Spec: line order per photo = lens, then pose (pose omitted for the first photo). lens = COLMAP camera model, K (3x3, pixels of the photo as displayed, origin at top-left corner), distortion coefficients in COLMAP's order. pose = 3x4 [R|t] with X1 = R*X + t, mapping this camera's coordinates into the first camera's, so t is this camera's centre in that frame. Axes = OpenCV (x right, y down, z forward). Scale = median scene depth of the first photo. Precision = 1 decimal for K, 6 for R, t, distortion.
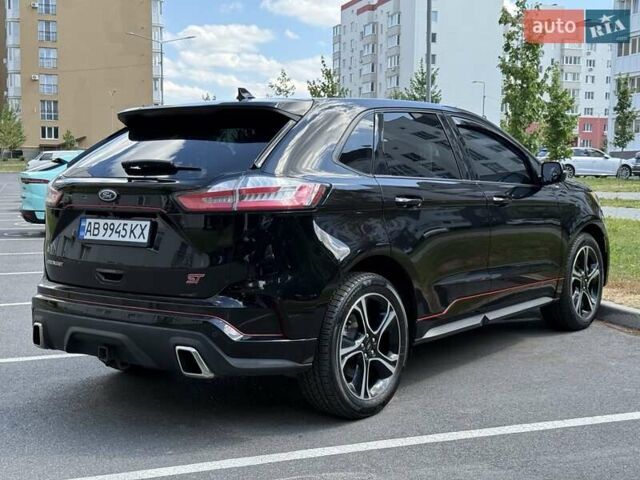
lens RADIAL K [[985.8, 0, 320.0], [0, 985.8, 240.0], [0, 0, 1]] dist [0.017068, 0.034213]
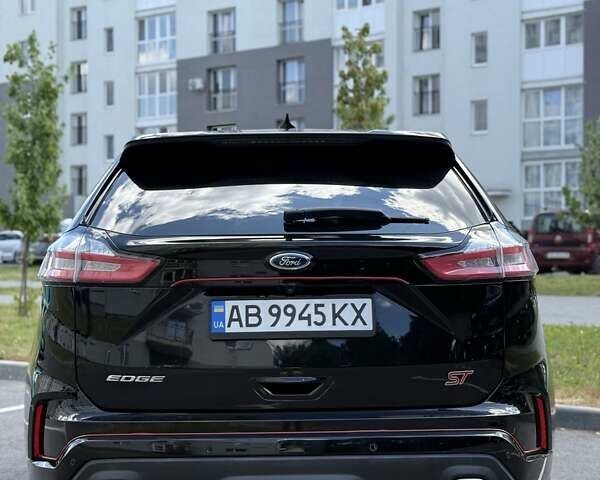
lens RADIAL K [[1229.4, 0, 300.0], [0, 1229.4, 240.0], [0, 0, 1]] dist [0.163631, 0.191791]
pose [[0.769430, 0.001654, 0.638729, -0.722448], [0.057301, 0.995786, -0.071605, -0.001263], [-0.636156, 0.091695, 0.766093, 0.375959]]
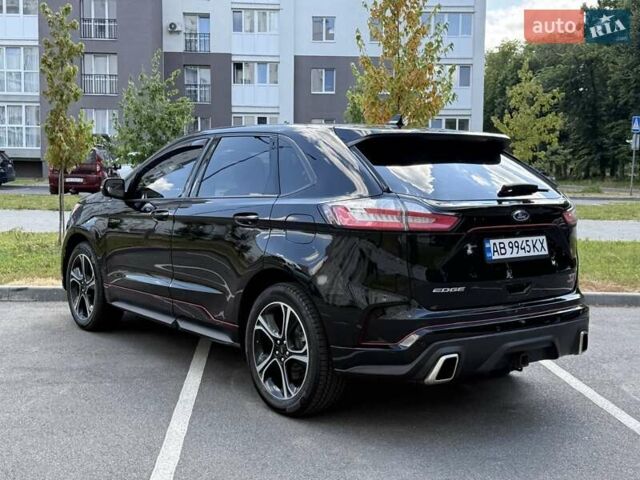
lens RADIAL K [[945.5, 0, 320.0], [0, 945.5, 240.0], [0, 0, 1]] dist [-0.000895, -0.004463]
pose [[0.225628, -0.071652, 0.971575, -1.282724], [0.070554, 0.995875, 0.057059, -0.093815], [-0.971655, 0.055674, 0.229753, 0.973876]]
